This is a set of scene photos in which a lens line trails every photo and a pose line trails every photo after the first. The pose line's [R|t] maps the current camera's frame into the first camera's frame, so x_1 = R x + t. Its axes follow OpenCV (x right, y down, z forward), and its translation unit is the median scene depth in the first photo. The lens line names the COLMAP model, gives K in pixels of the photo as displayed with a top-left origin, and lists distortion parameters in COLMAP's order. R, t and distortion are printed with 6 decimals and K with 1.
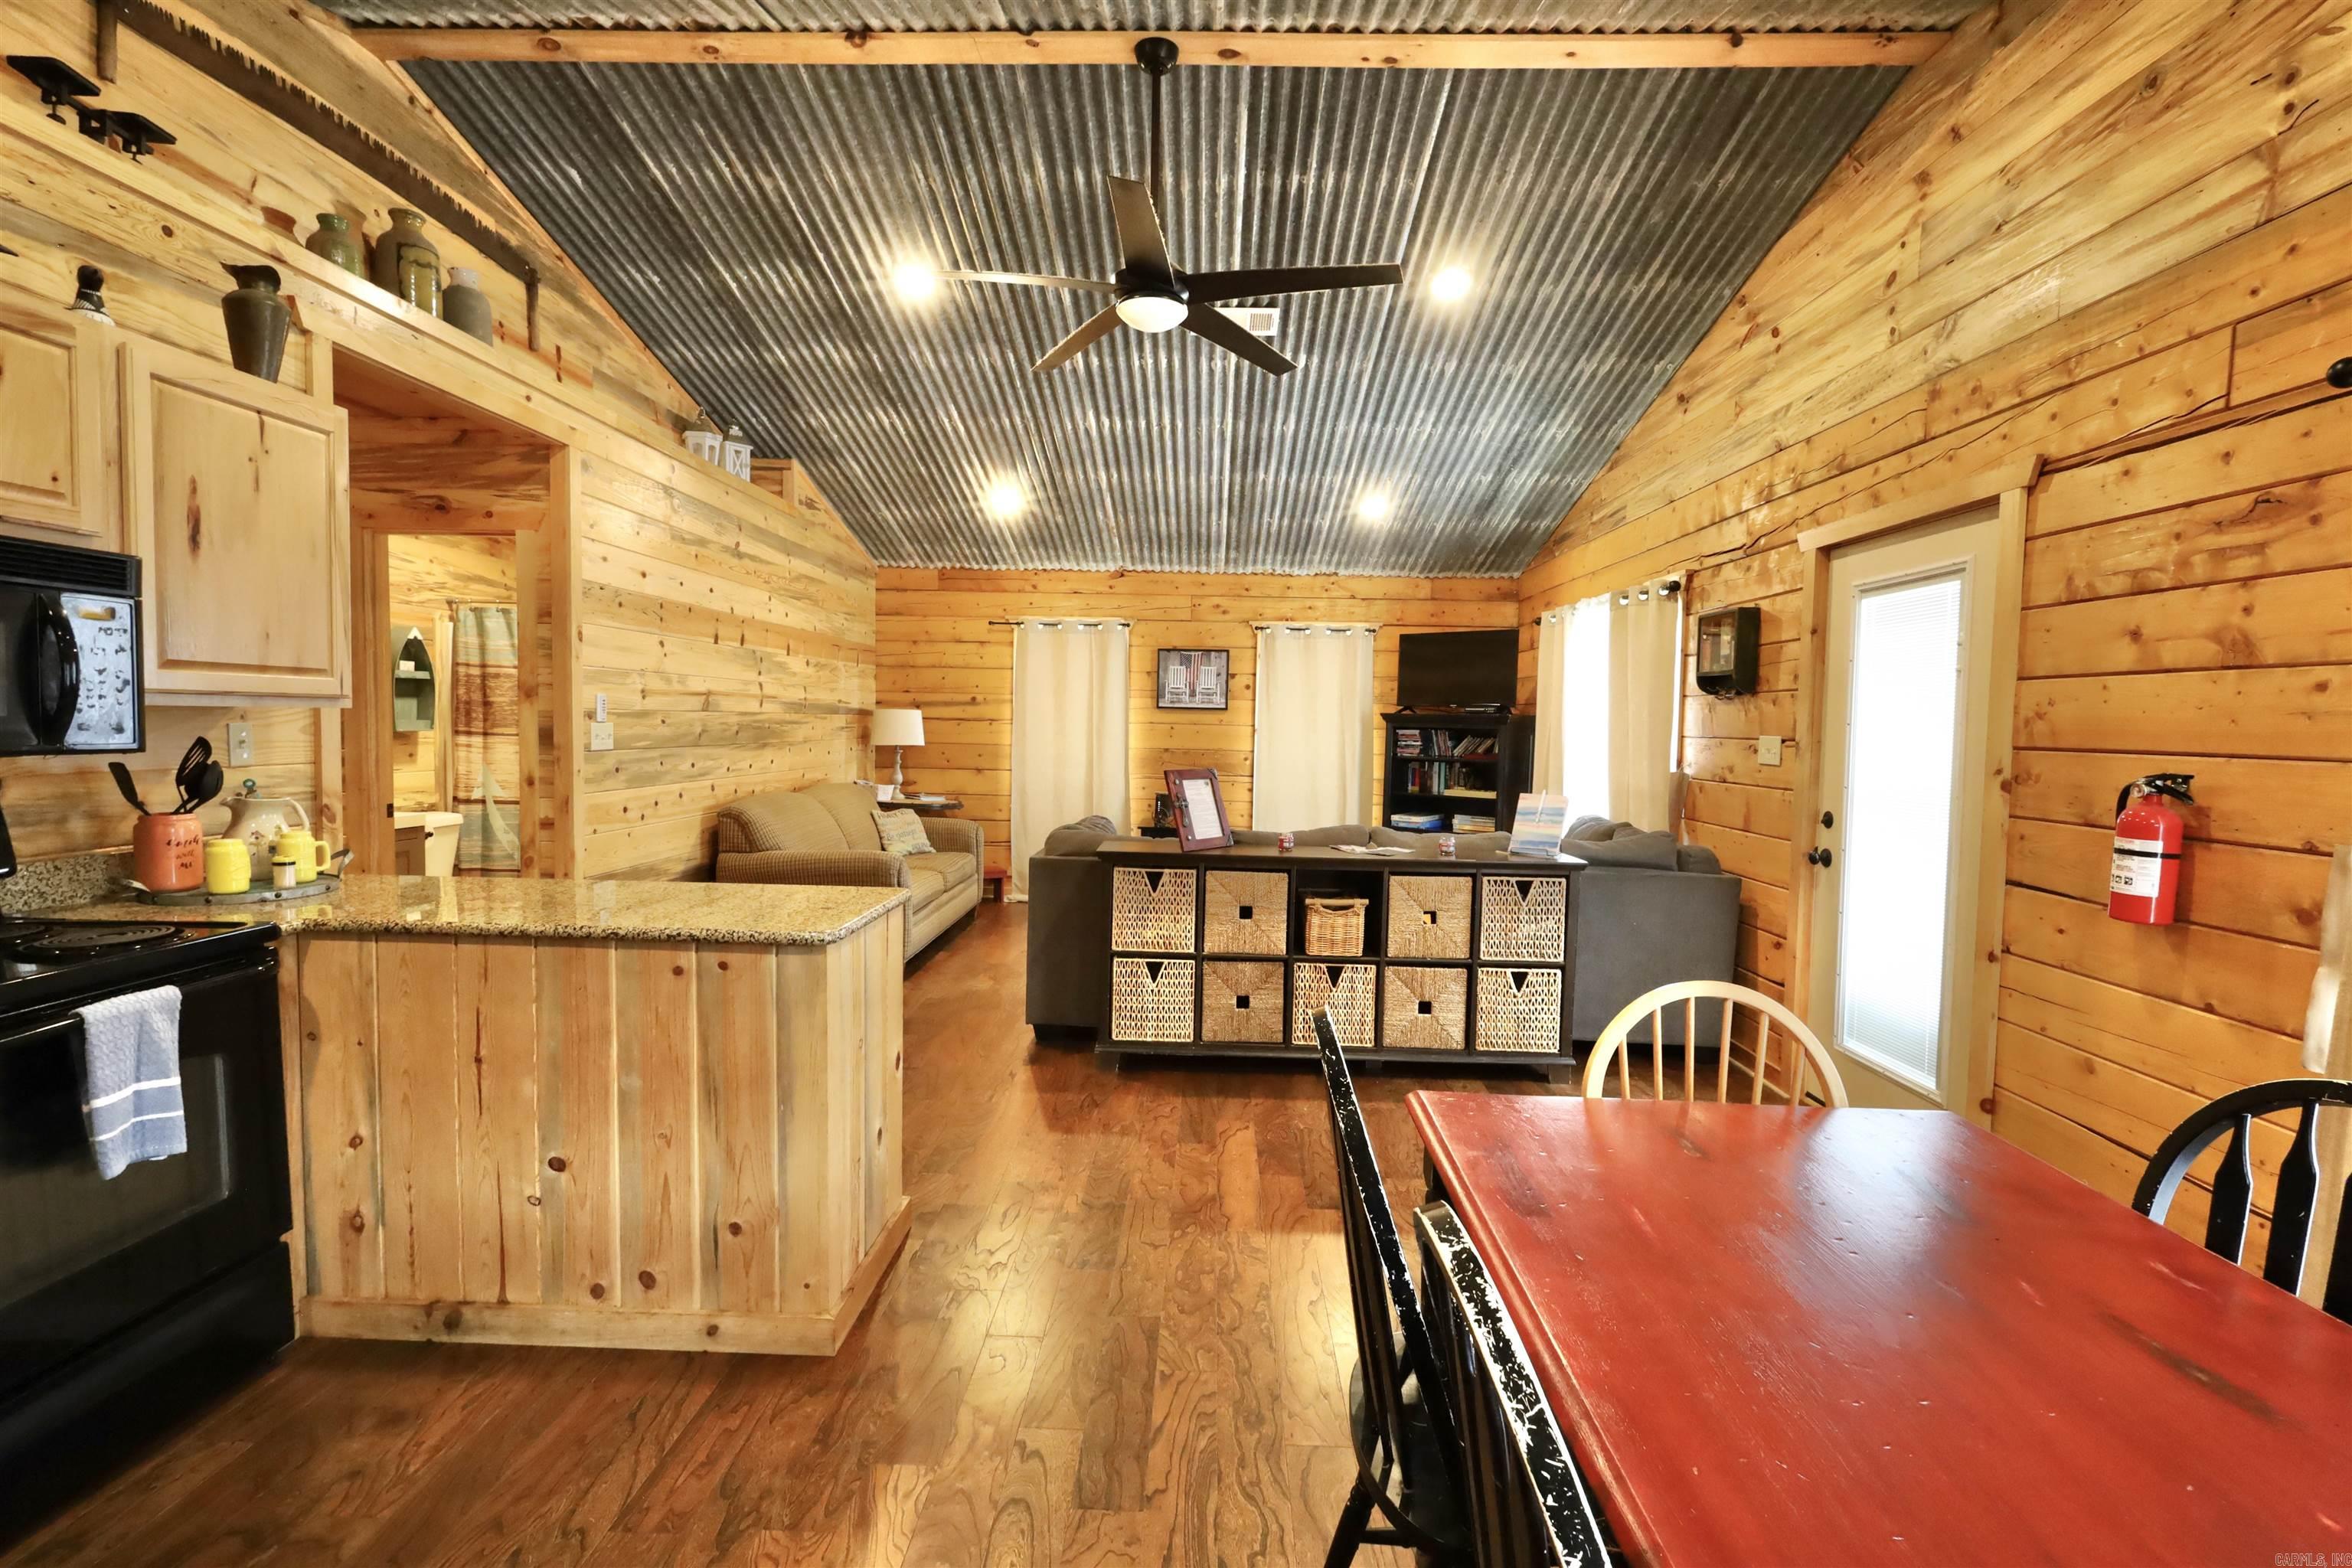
lens RADIAL K [[1079.5, 0, 1177.3], [0, 1079.5, 788.5], [0, 0, 1]] dist [0.001513, 0.000033]
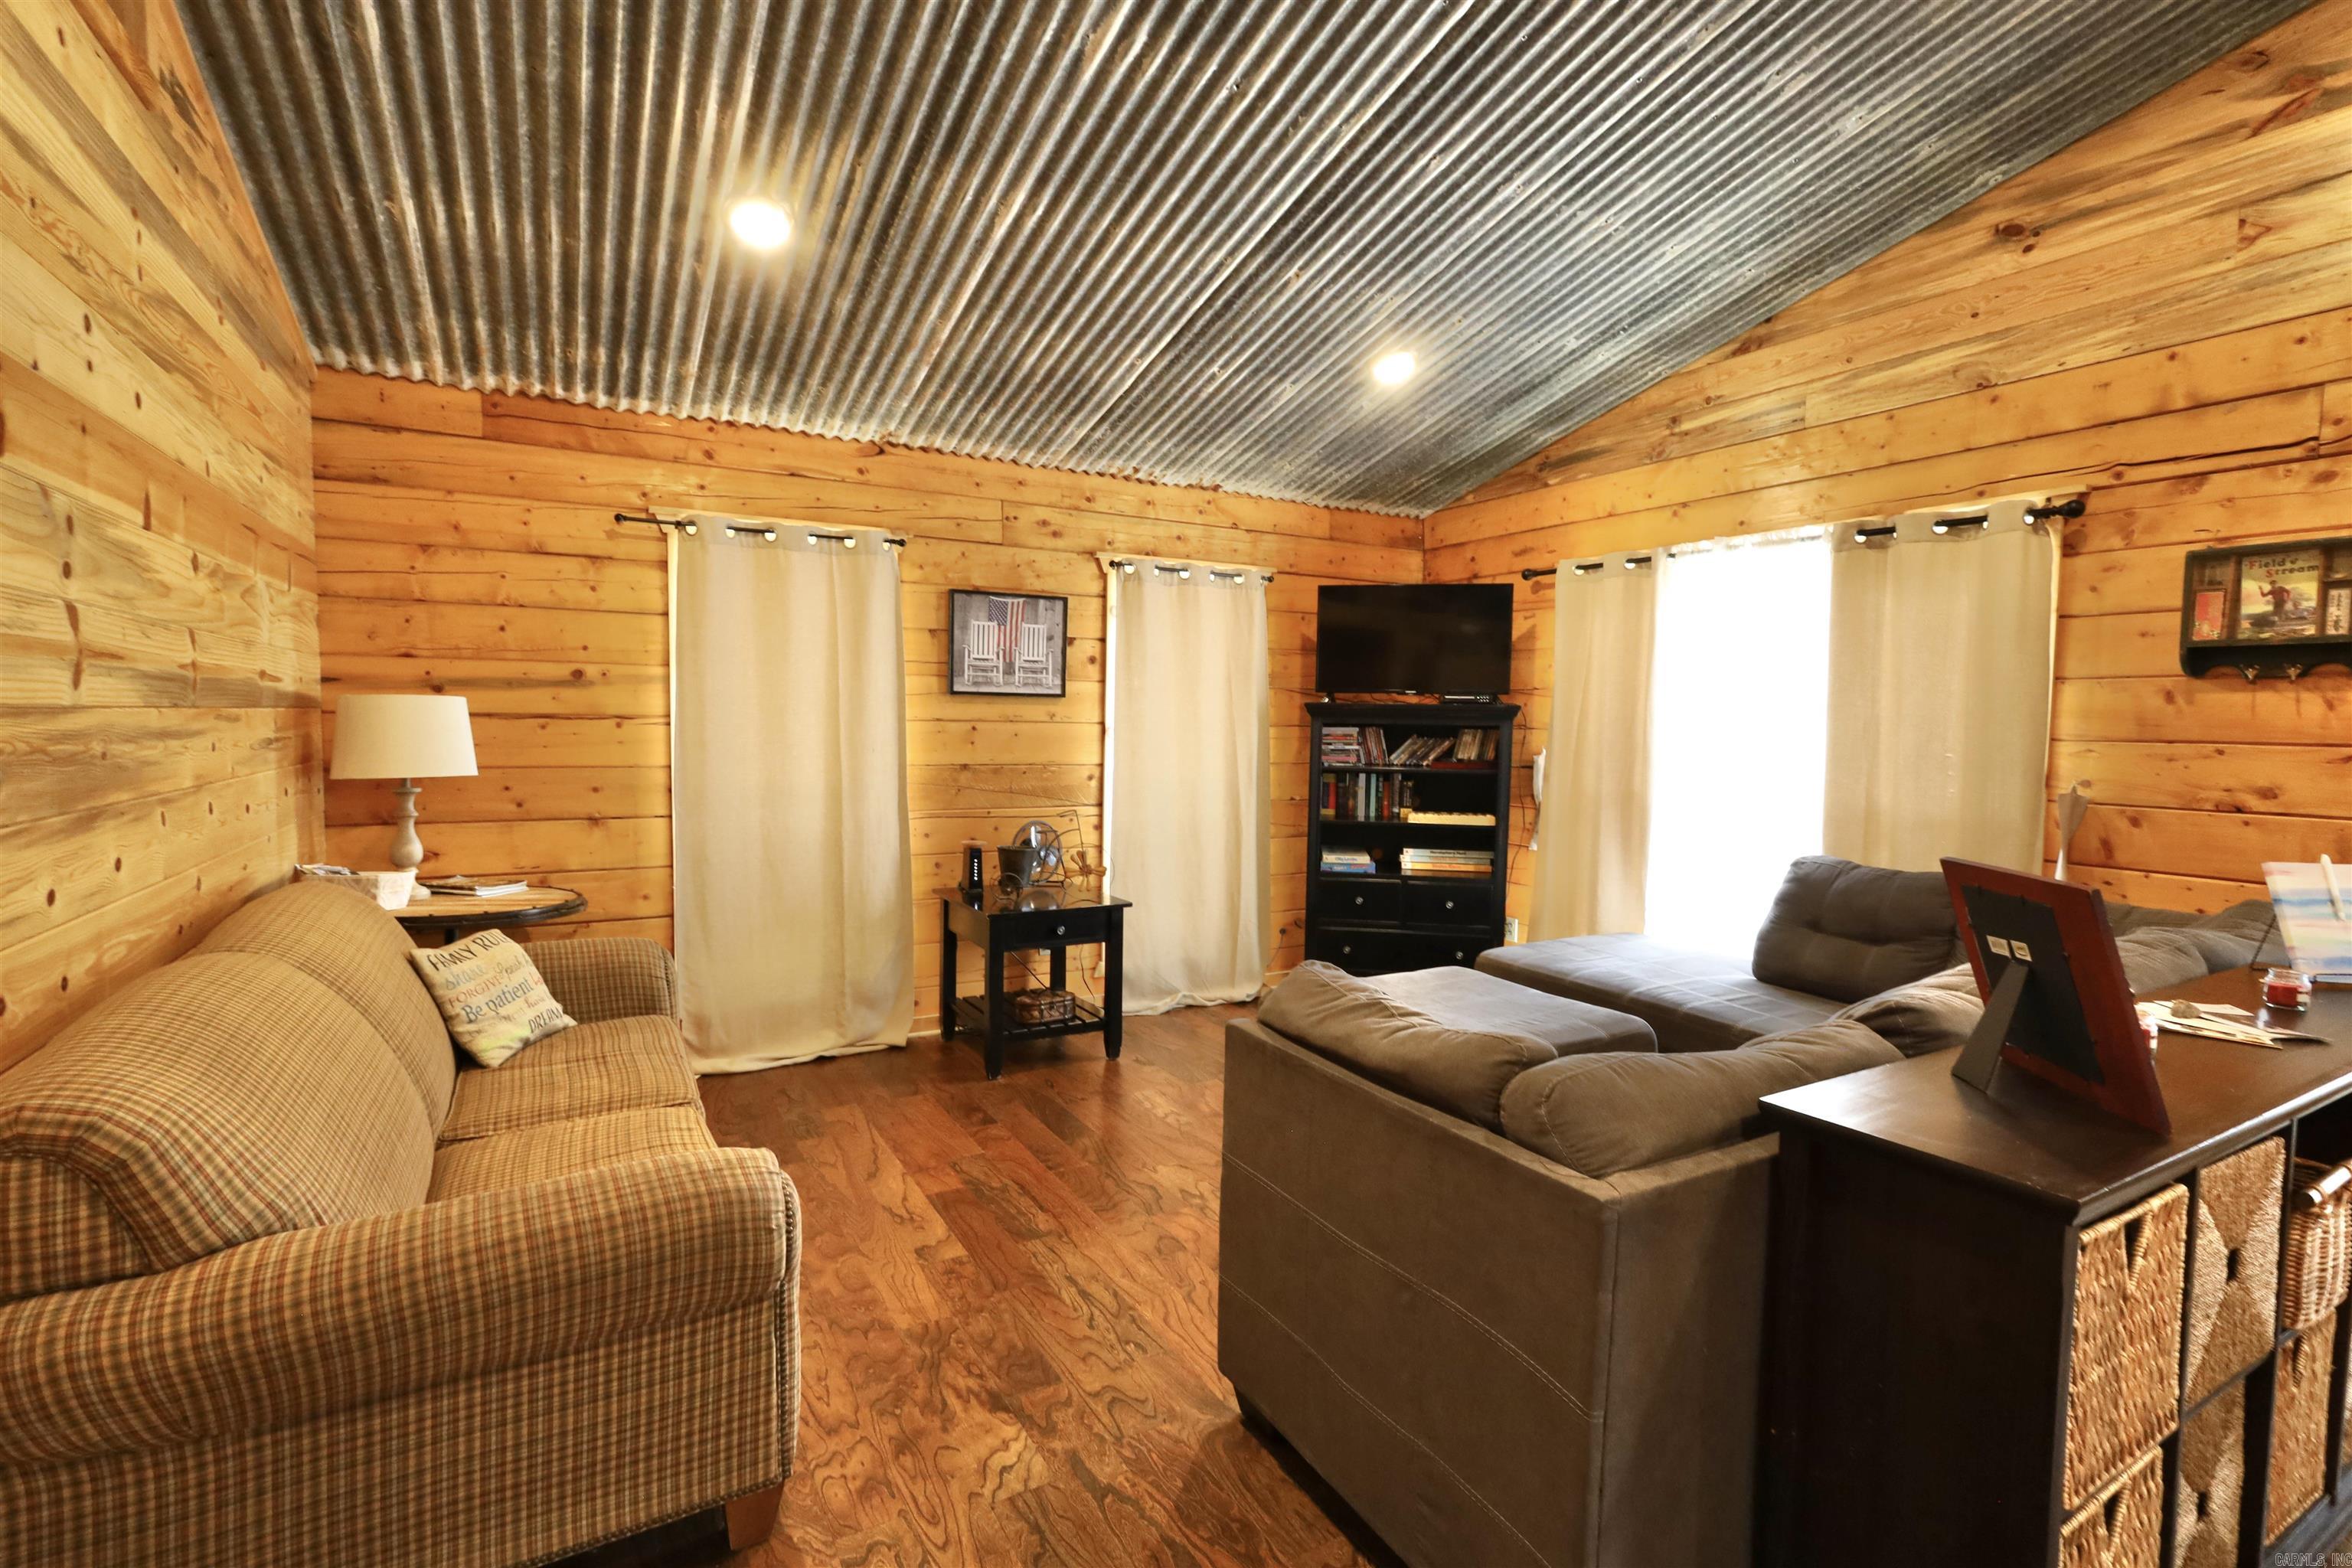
lens RADIAL K [[1079.5, 0, 1177.0], [0, 1079.5, 787.7], [0, 0, 1]] dist [0.001513, 0.000033]
pose [[0.852600, -0.042680, 0.520819, -0.296346], [0.036246, 0.999089, 0.022537, -0.045968], [-0.521306, -0.000338, 0.853370, 0.619716]]
